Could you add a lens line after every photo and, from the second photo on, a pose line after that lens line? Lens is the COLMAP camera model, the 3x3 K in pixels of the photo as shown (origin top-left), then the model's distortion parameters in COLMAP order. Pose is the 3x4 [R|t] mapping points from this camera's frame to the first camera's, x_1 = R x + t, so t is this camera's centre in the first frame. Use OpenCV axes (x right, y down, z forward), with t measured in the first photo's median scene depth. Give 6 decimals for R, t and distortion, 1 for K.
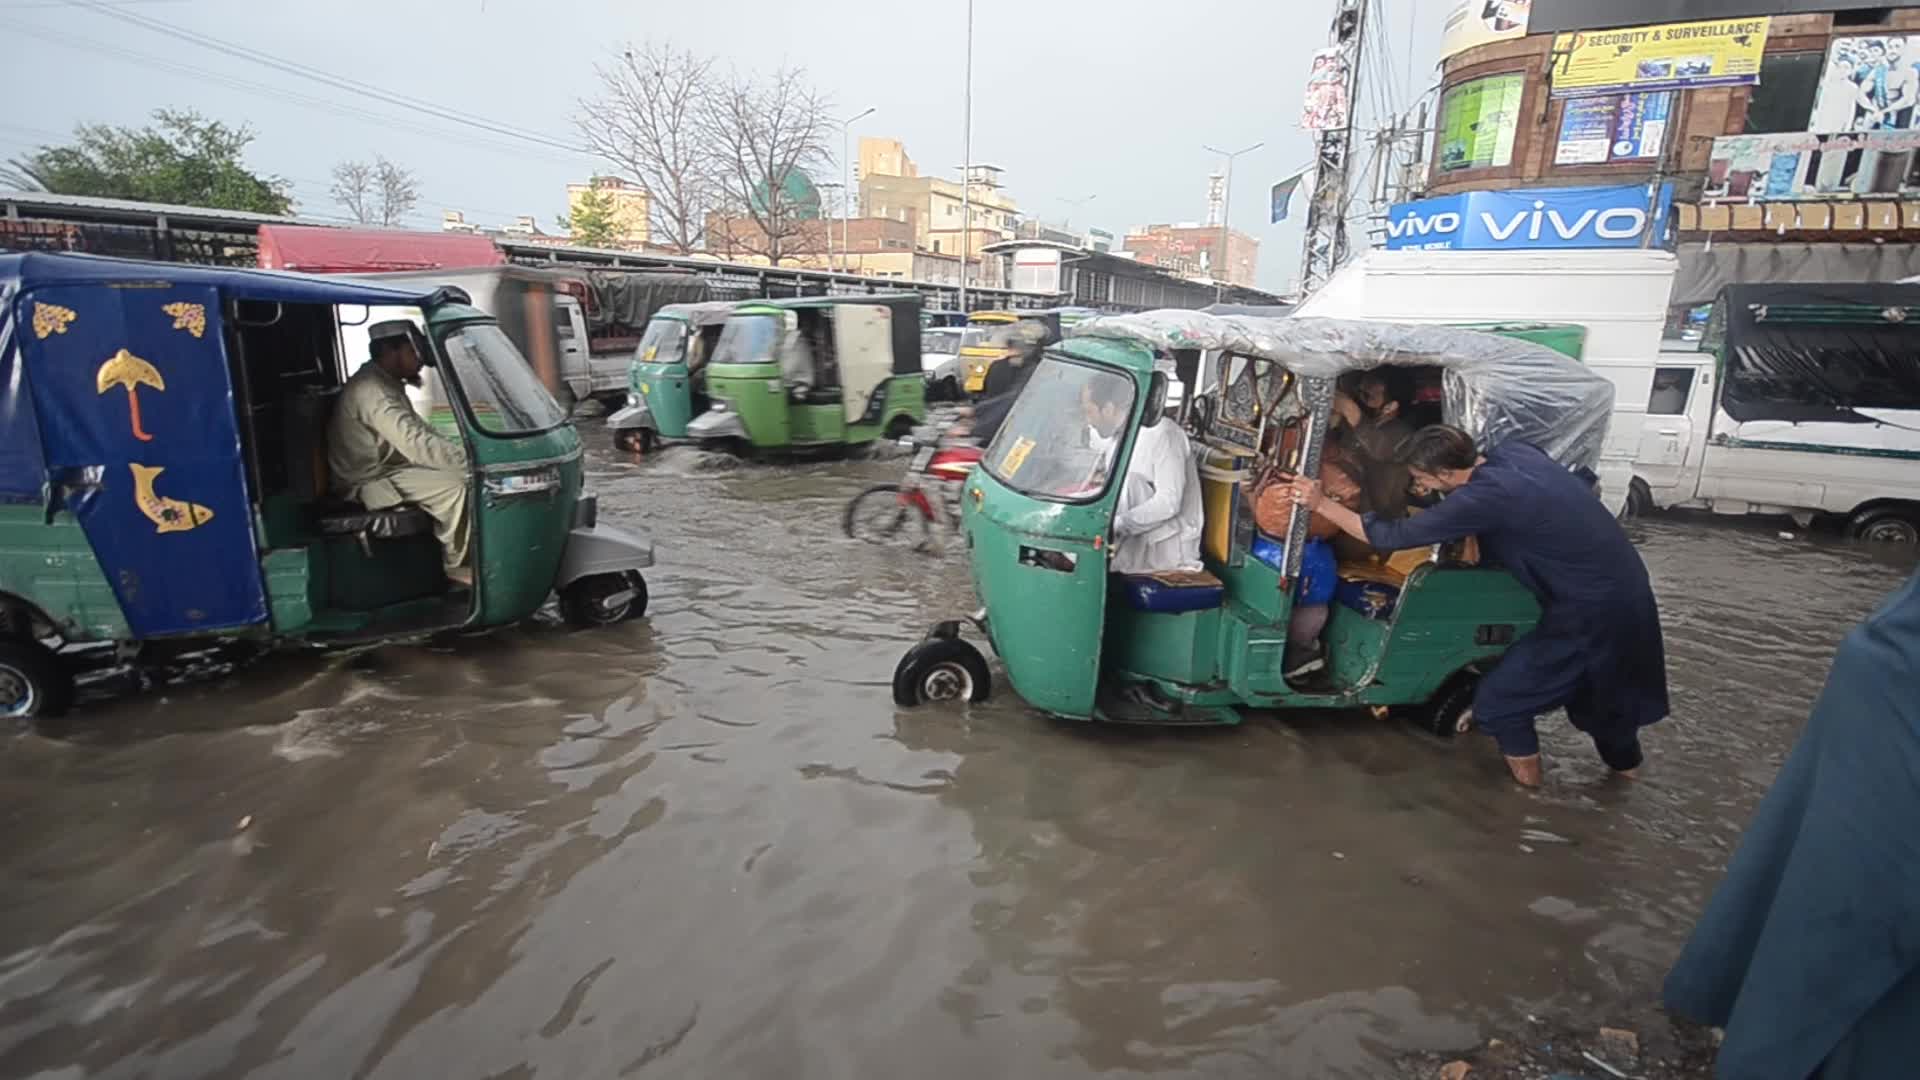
lens RADIAL K [[848.5, 0, 971.5], [0, 848.5, 542.8], [0, 0, 1]] dist [0.018572, -0.016441]
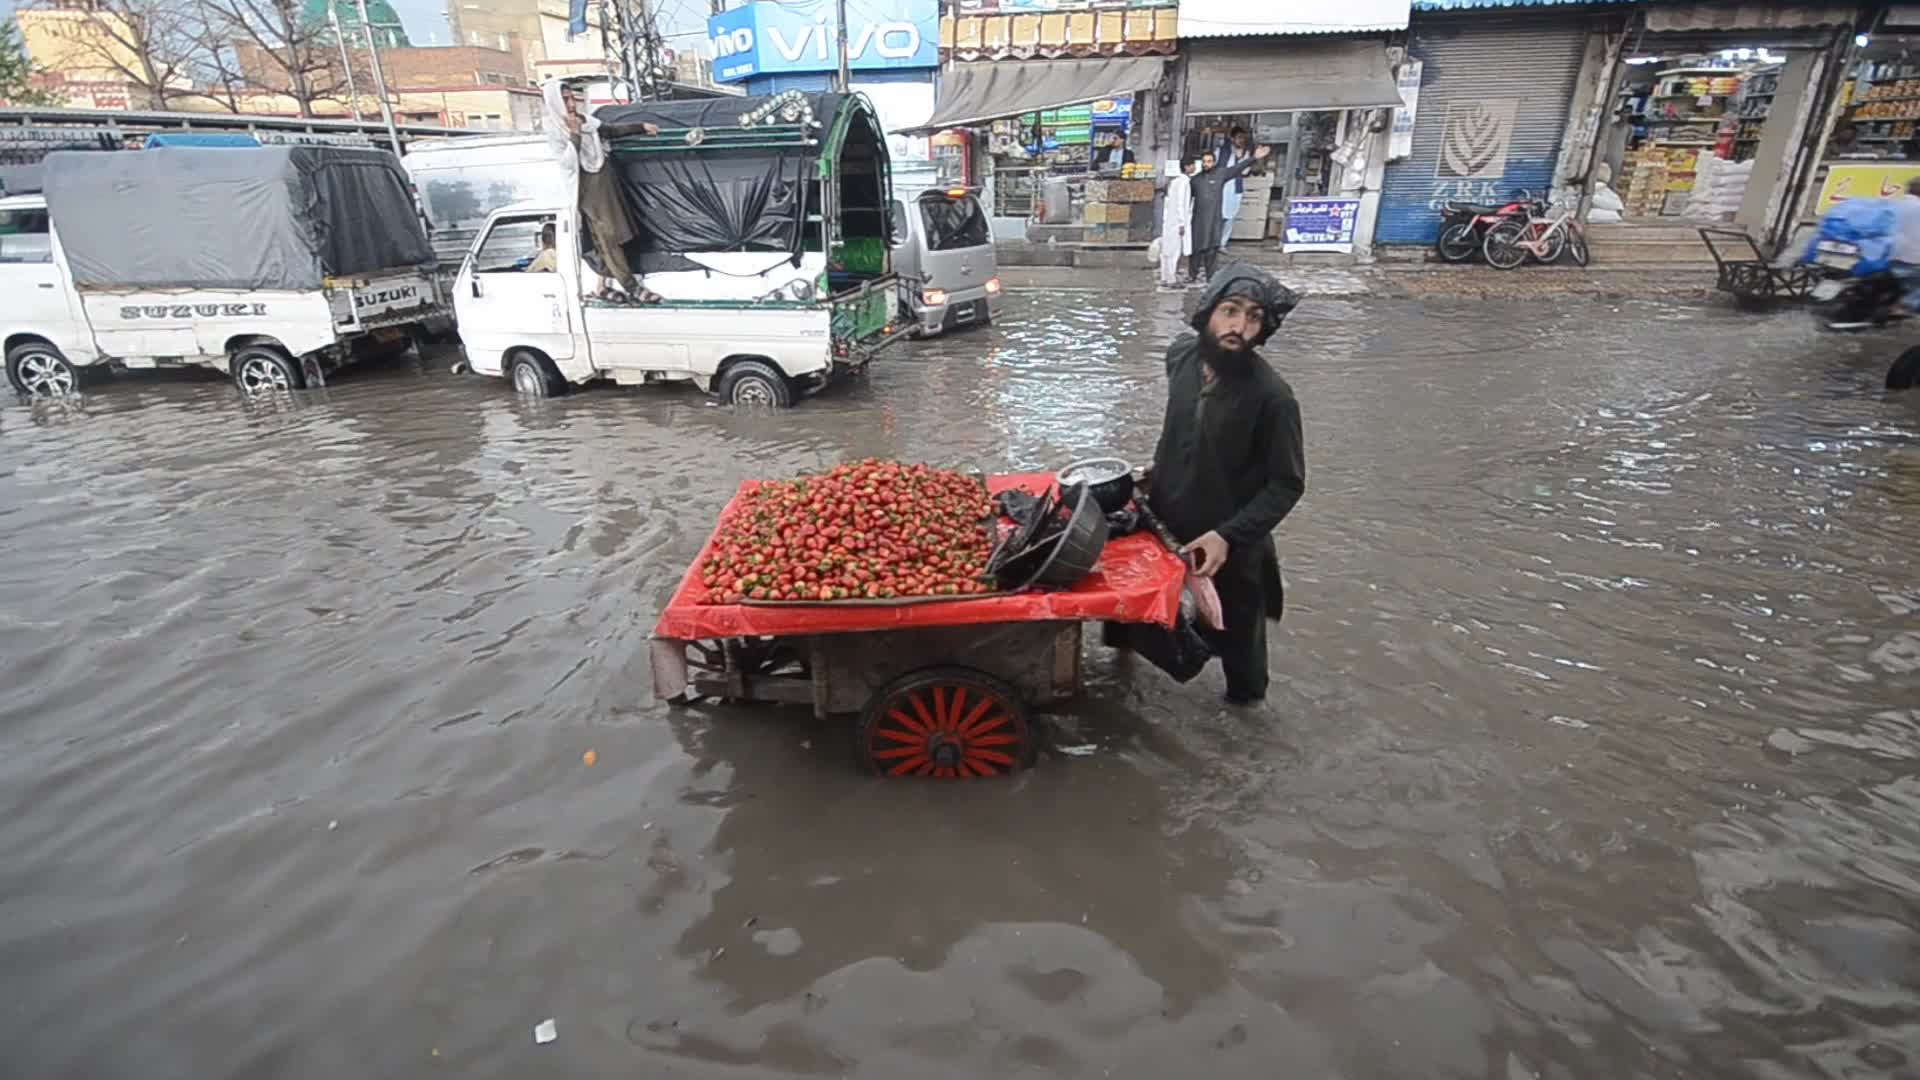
lens RADIAL K [[878.3, 0, 971.4], [0, 878.3, 543.0], [0, 0, 1]] dist [0.021596, -0.019318]
pose [[0.953097, -0.147172, 0.264476, 0.228074], [0.107114, 0.981281, 0.160043, 0.004279], [-0.283079, -0.124208, 0.951020, 0.005821]]
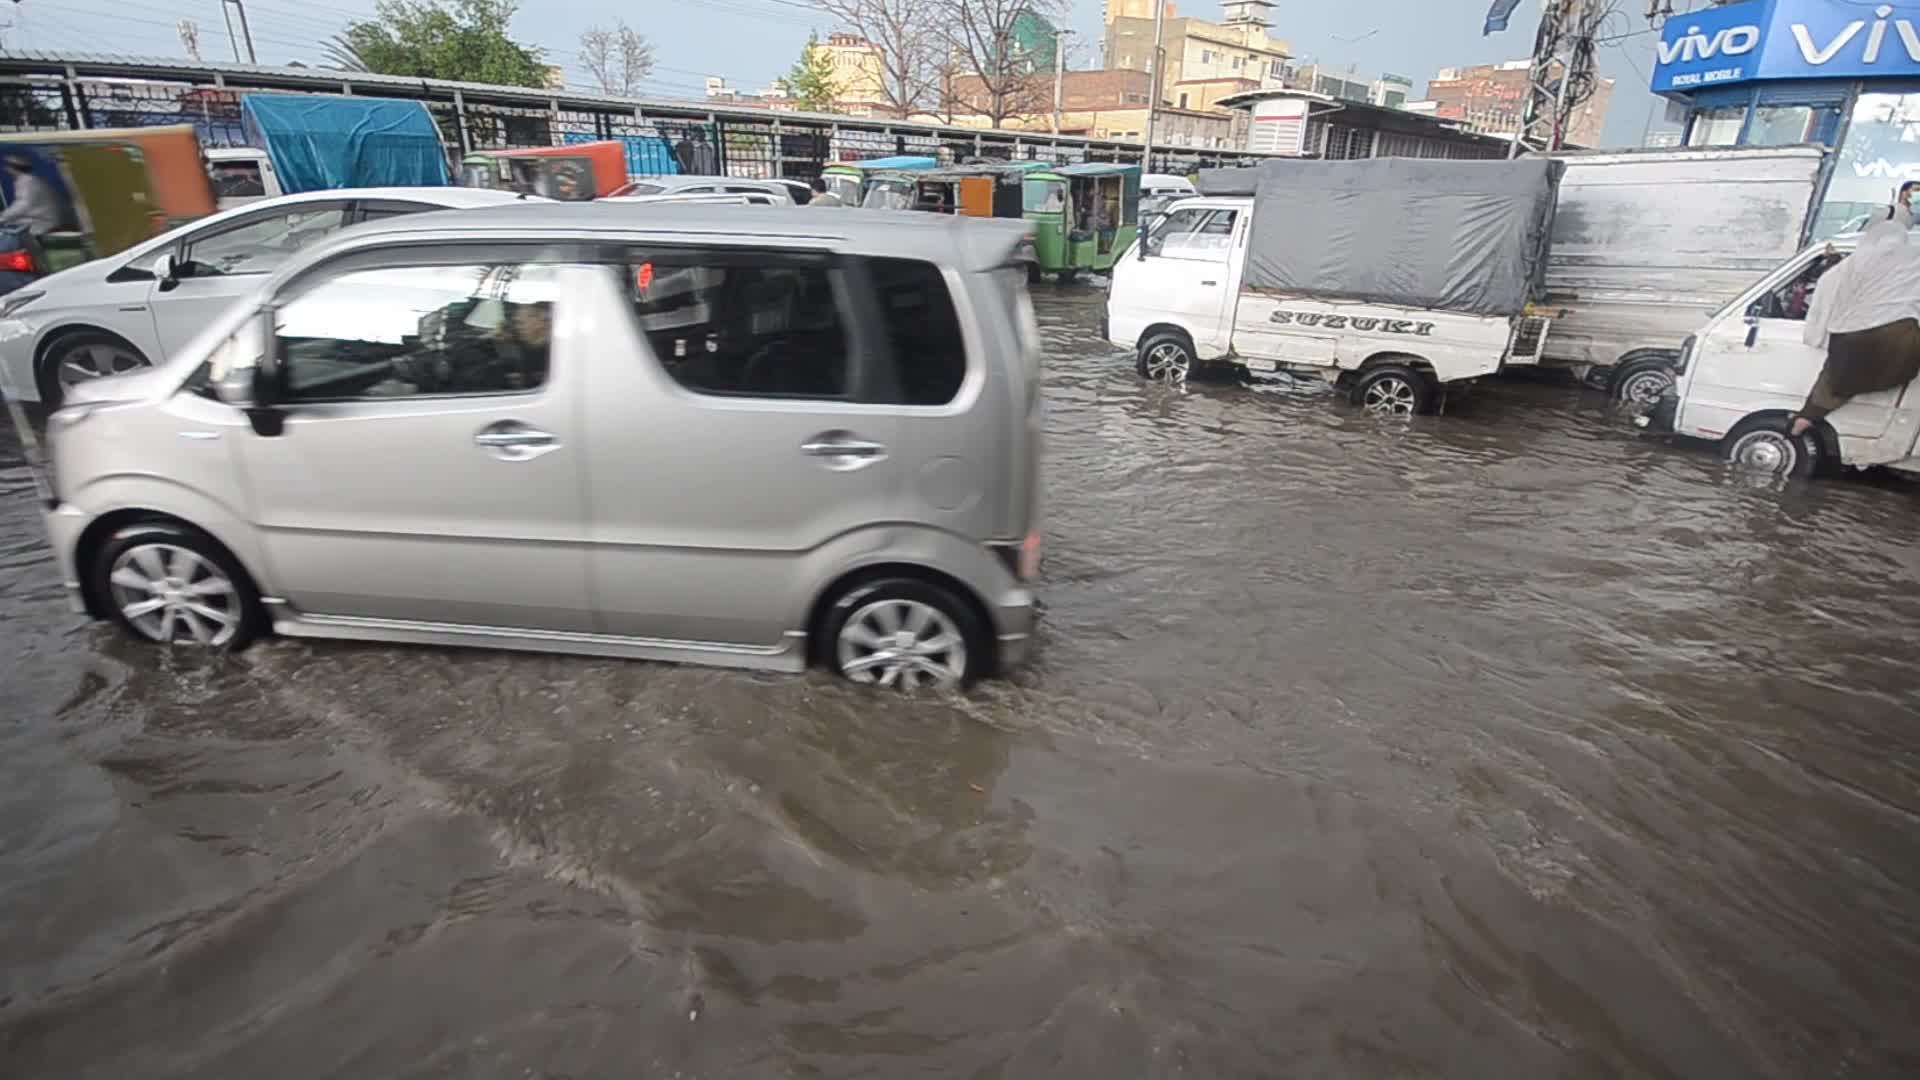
lens RADIAL K [[878.3, 0, 971.4], [0, 878.3, 543.0], [0, 0, 1]] dist [0.021596, -0.019318]
pose [[0.963717, 0.098982, -0.247895, 0.077903], [-0.067037, 0.988689, 0.134161, -0.007441], [0.258371, -0.112676, 0.959452, 0.038709]]
